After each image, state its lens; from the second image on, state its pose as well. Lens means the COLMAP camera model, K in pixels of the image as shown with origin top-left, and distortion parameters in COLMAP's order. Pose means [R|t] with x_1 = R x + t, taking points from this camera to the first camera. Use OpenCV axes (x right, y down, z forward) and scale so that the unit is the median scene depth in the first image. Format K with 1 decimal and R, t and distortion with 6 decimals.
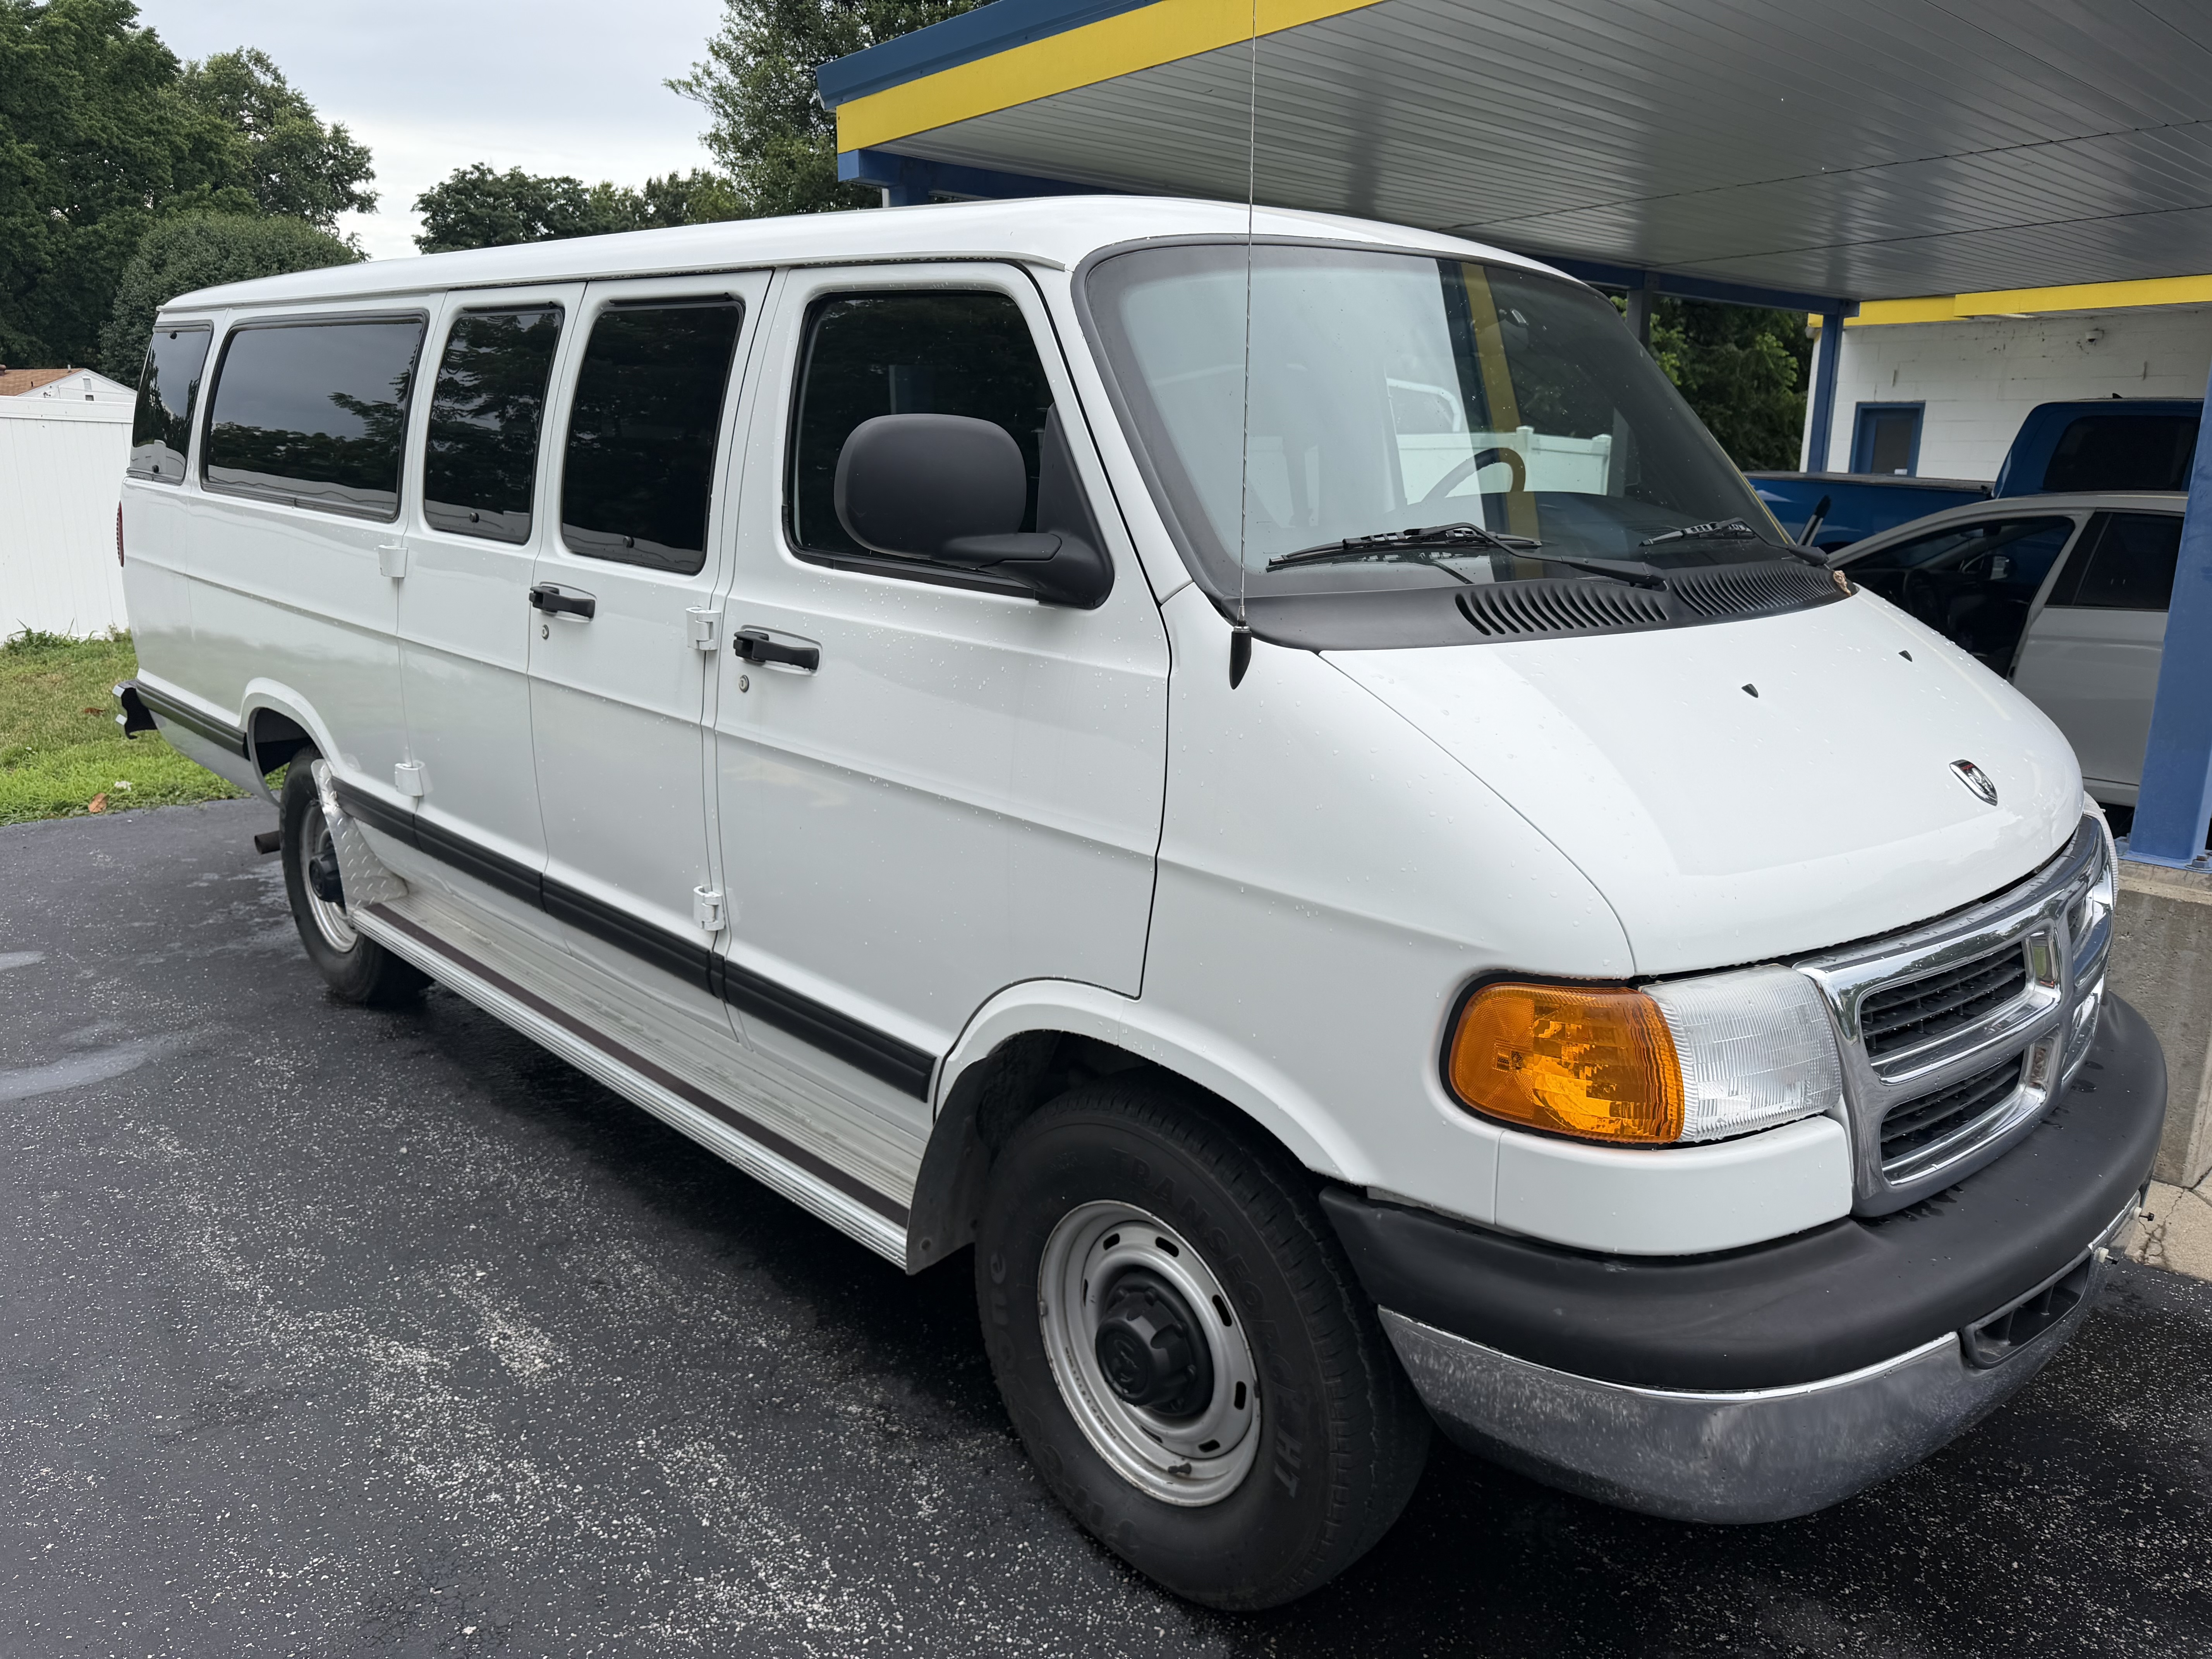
lens RADIAL K [[1624.5, 0, 1106.0], [0, 1624.5, 829.5], [0, 0, 1]] dist [0.036039, -0.000520]
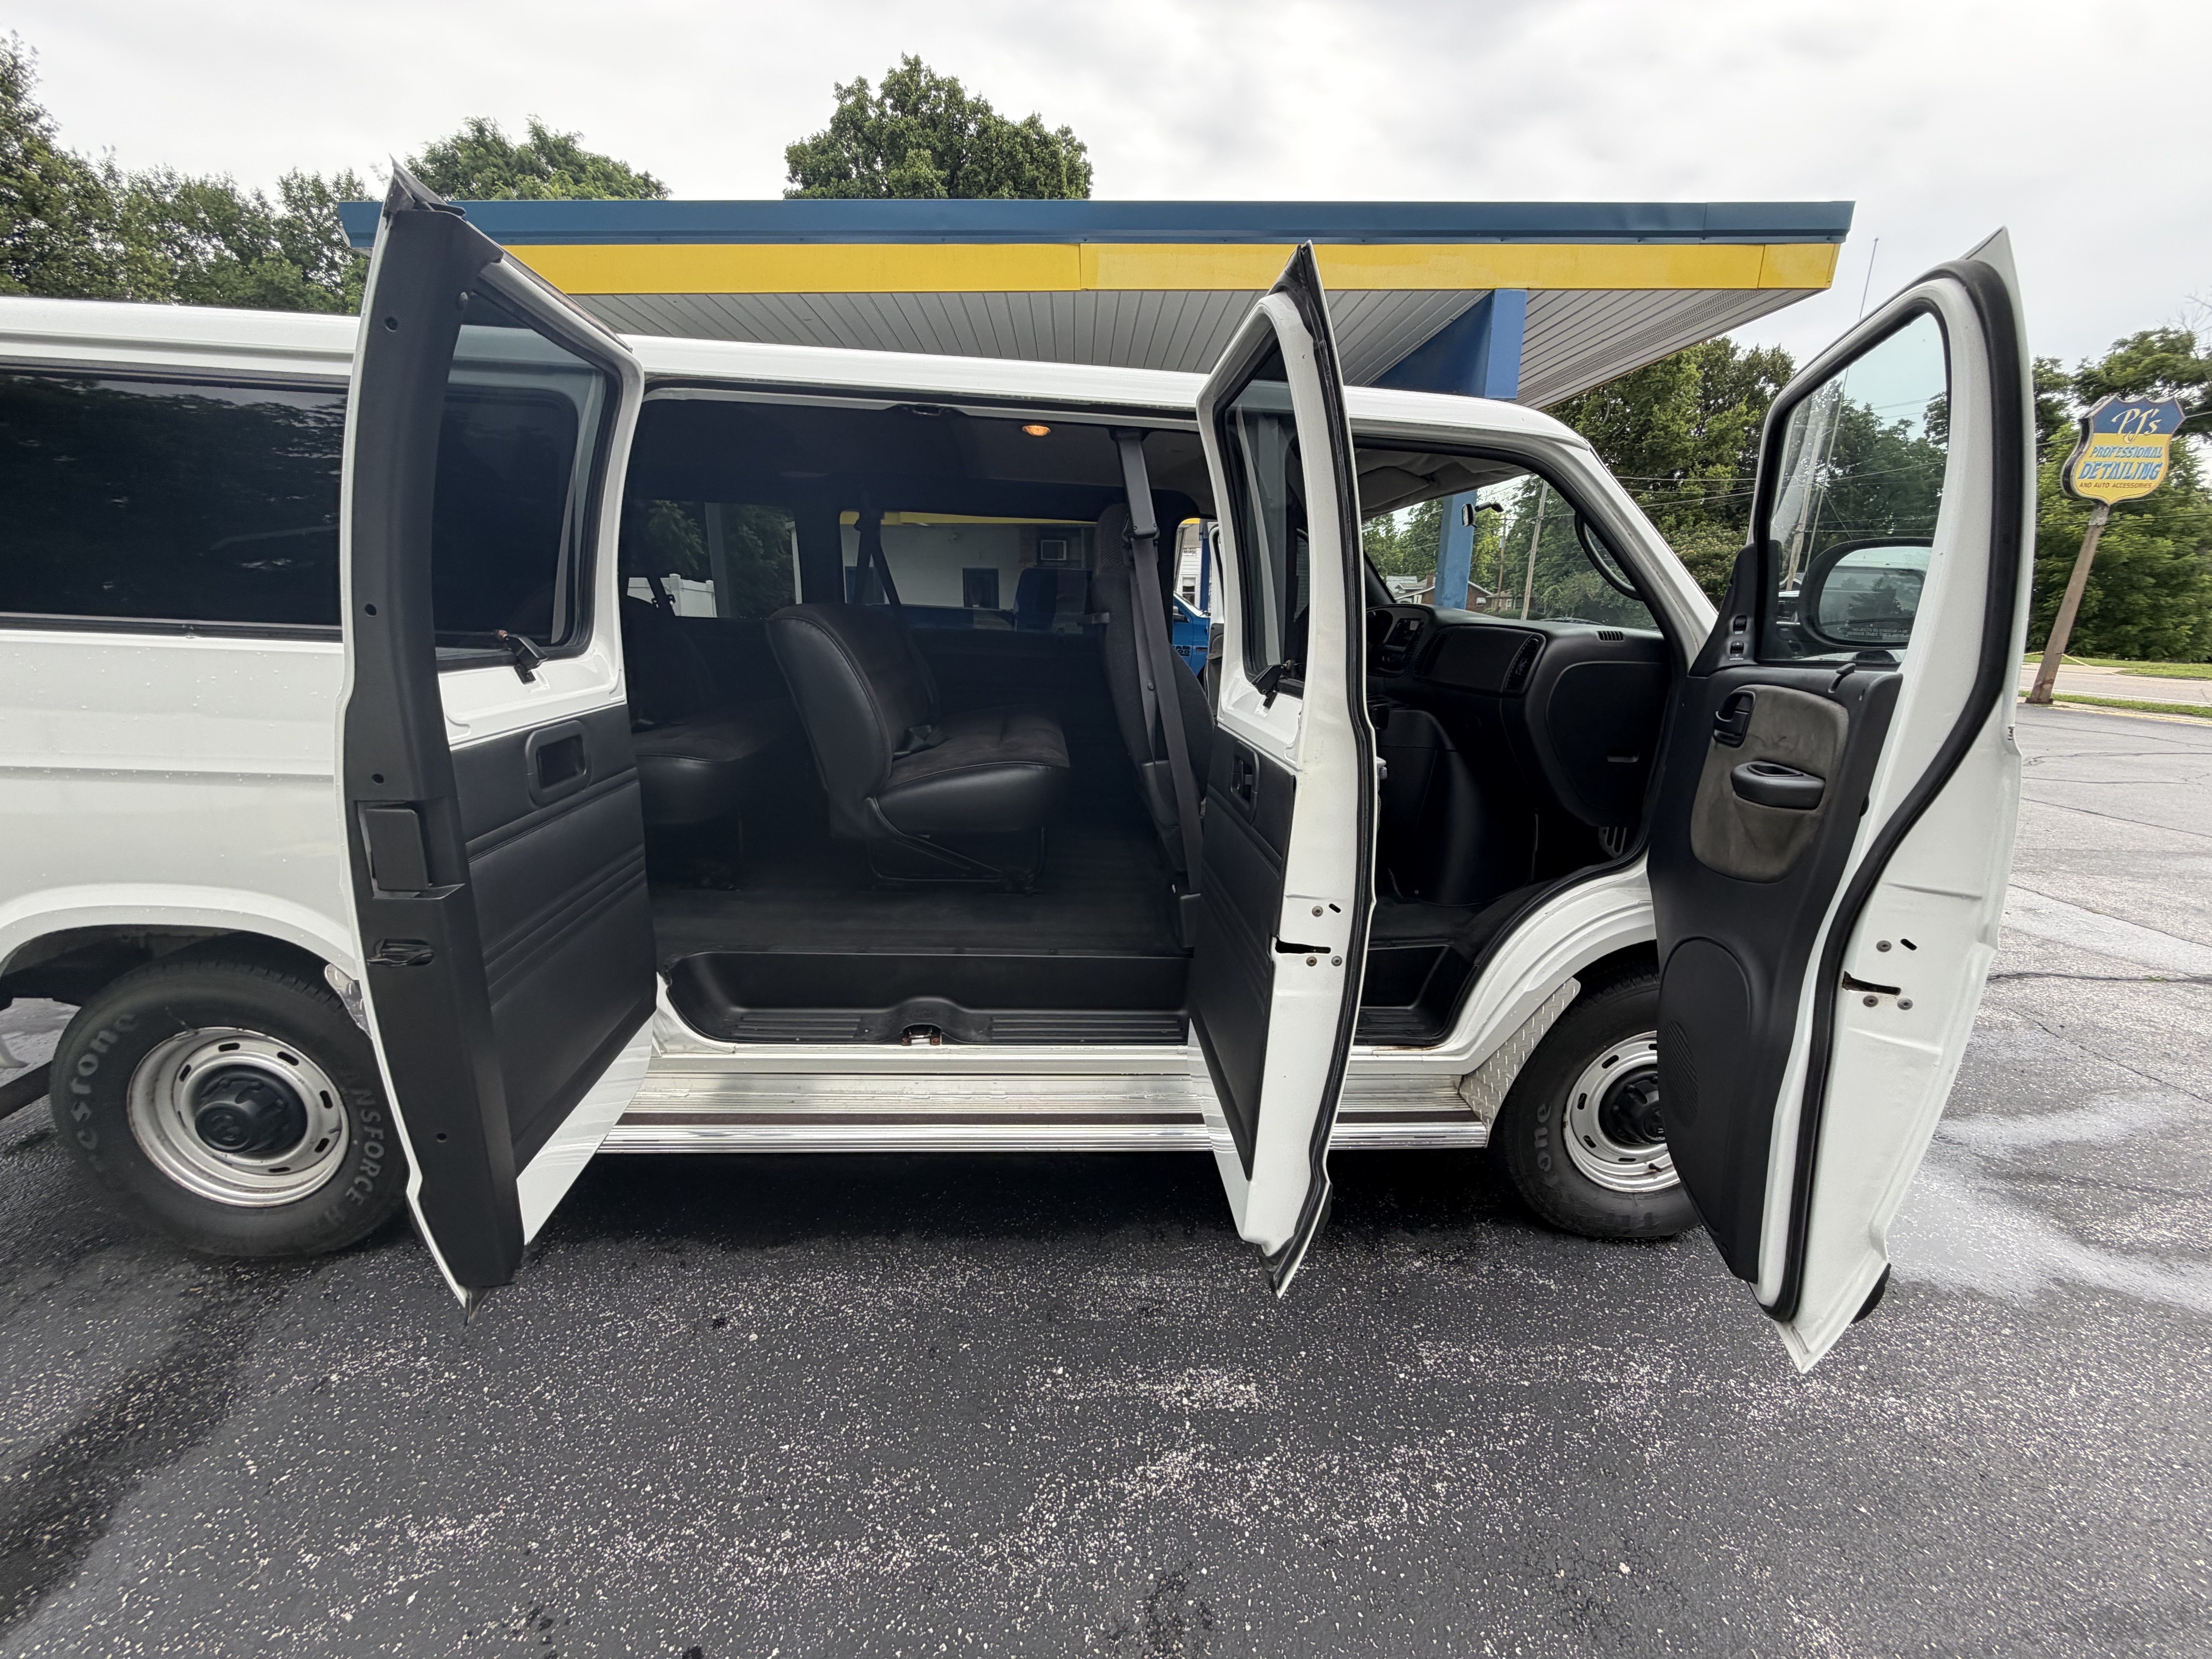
lens RADIAL K [[893.6, 0, 1106.0], [0, 893.6, 829.5], [0, 0, 1]] dist [0.000531, -0.000140]
pose [[0.647024, -0.192968, 0.737647, -0.777035], [0.170822, 0.979539, 0.106411, -0.127961], [-0.743088, 0.057155, 0.666748, 0.638009]]
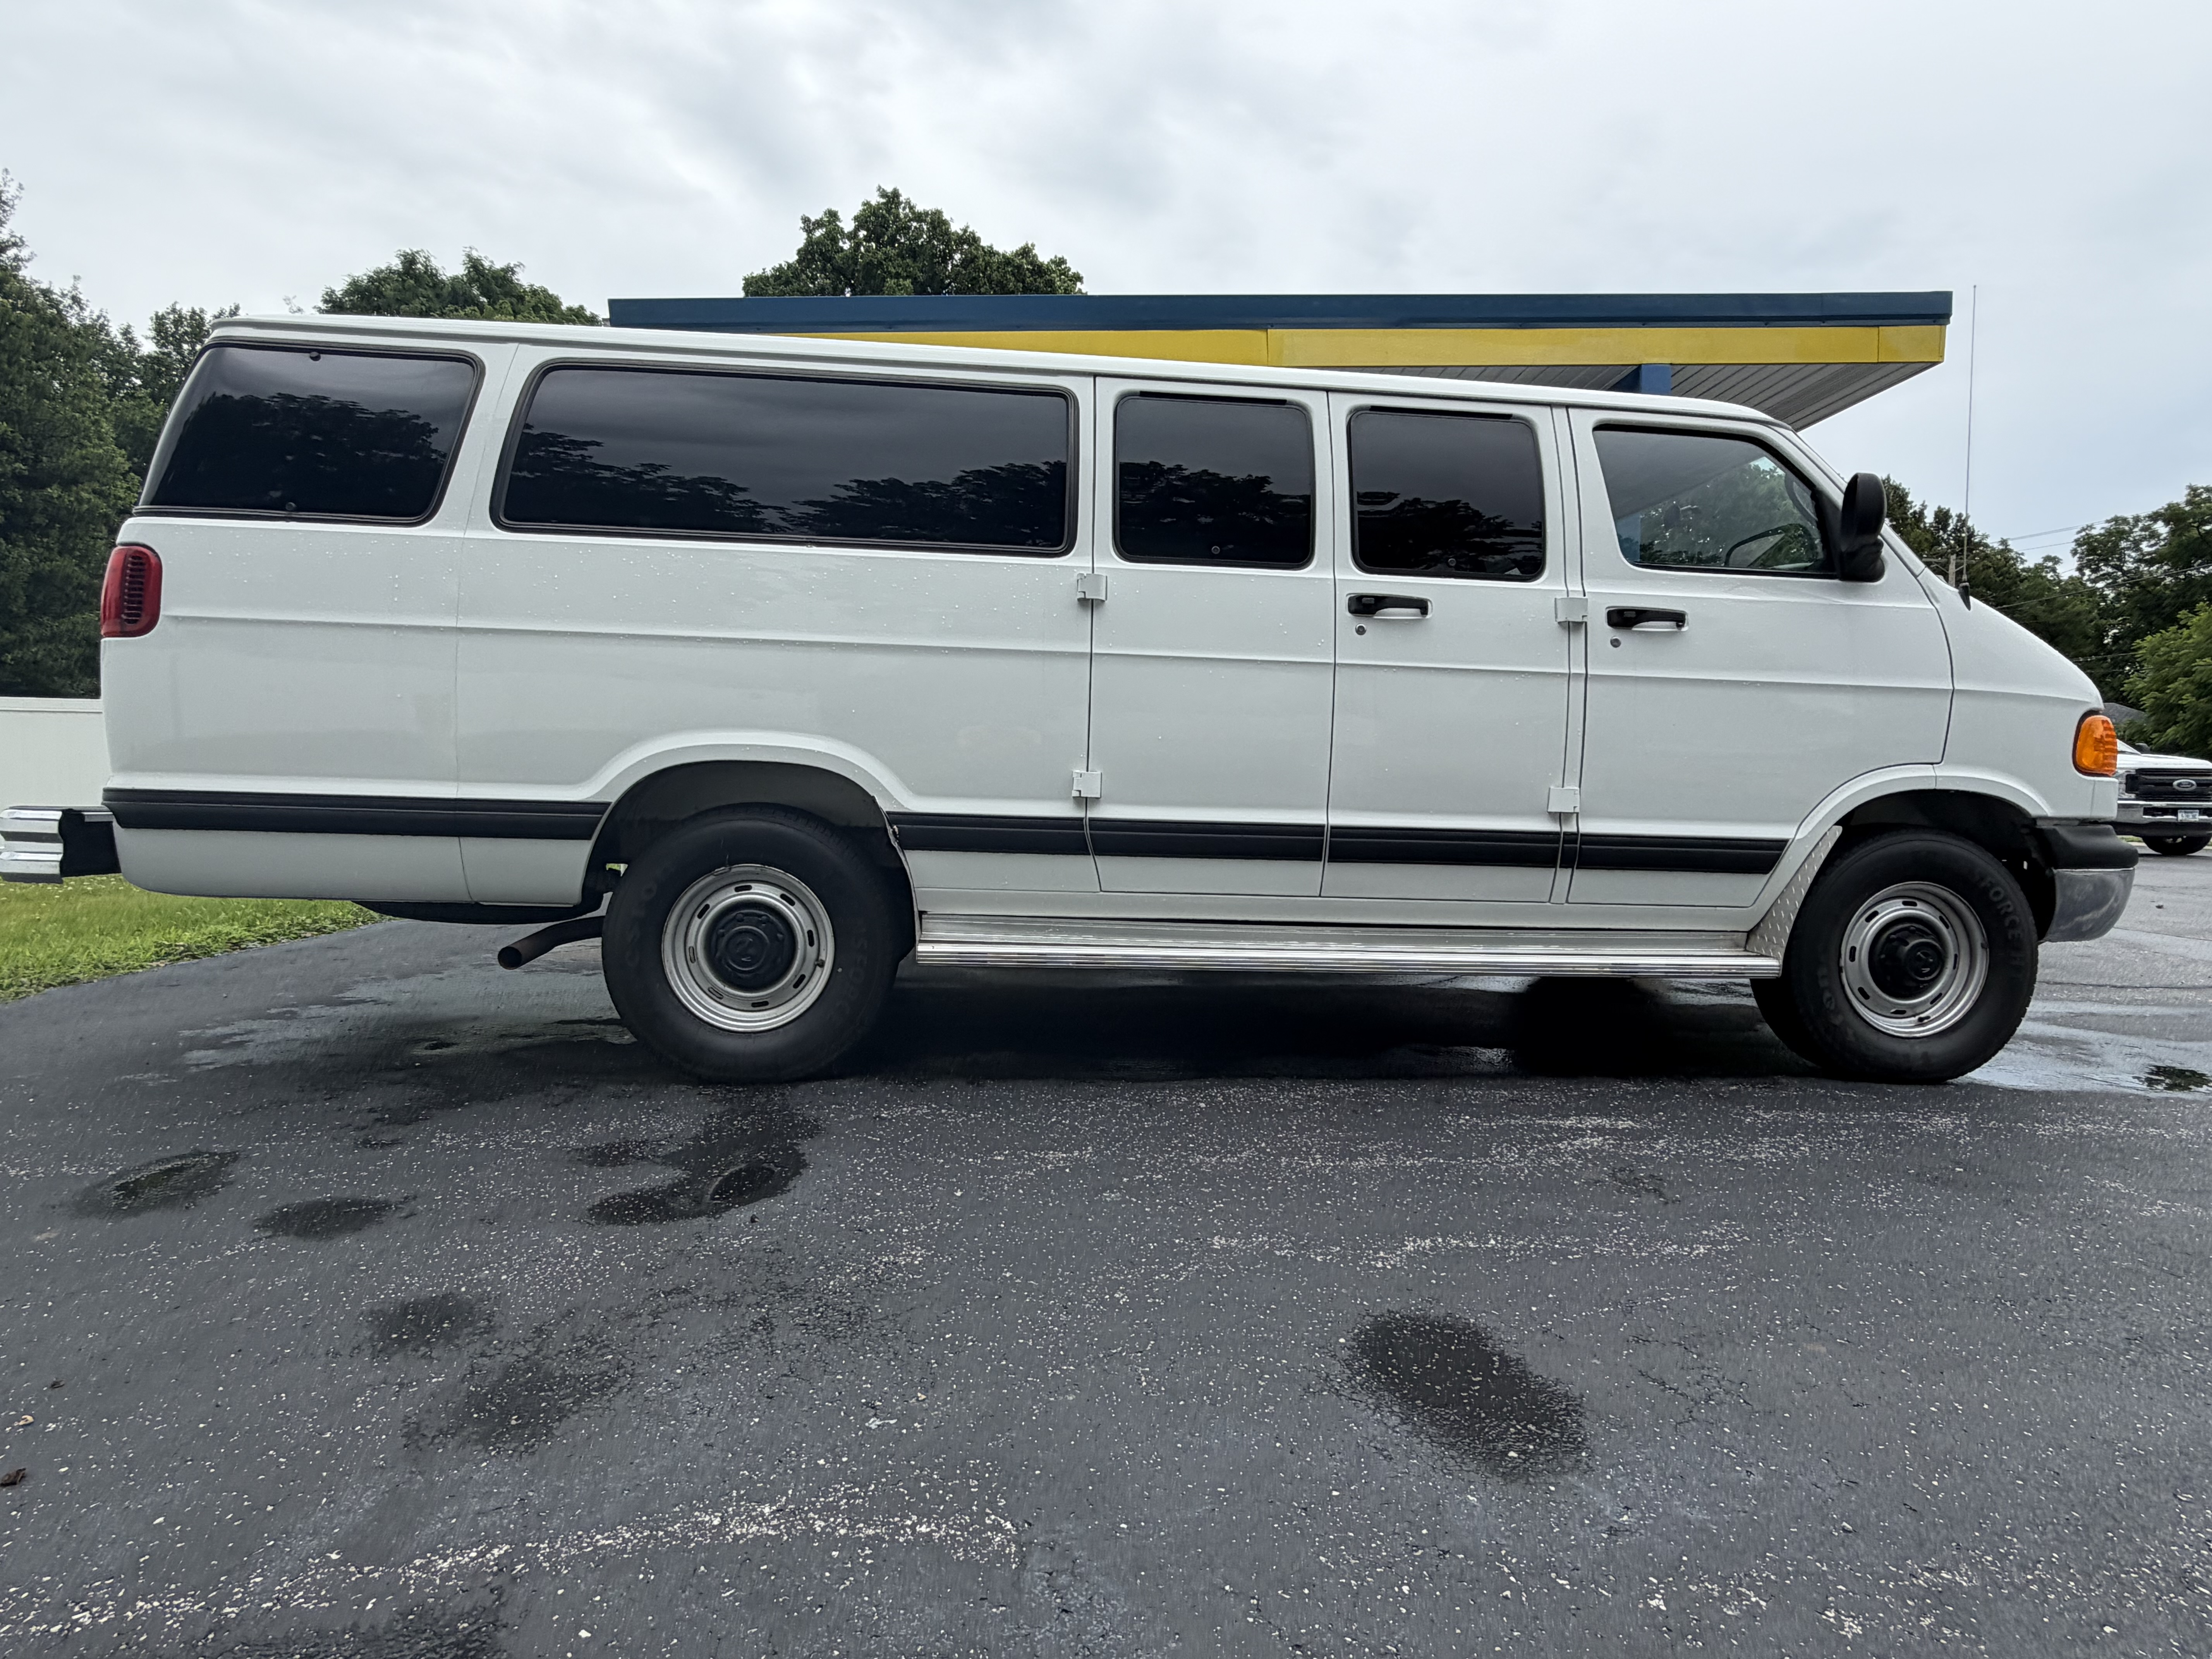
lens RADIAL K [[1173.7, 0, 1106.0], [0, 1173.7, 829.5], [0, 0, 1]] dist [0.002267, -0.000607]
pose [[0.635592, -0.040249, 0.770975, -1.347666], [0.184737, 0.977557, -0.101264, 0.106467], [-0.749597, 0.206791, 0.628763, 0.654828]]
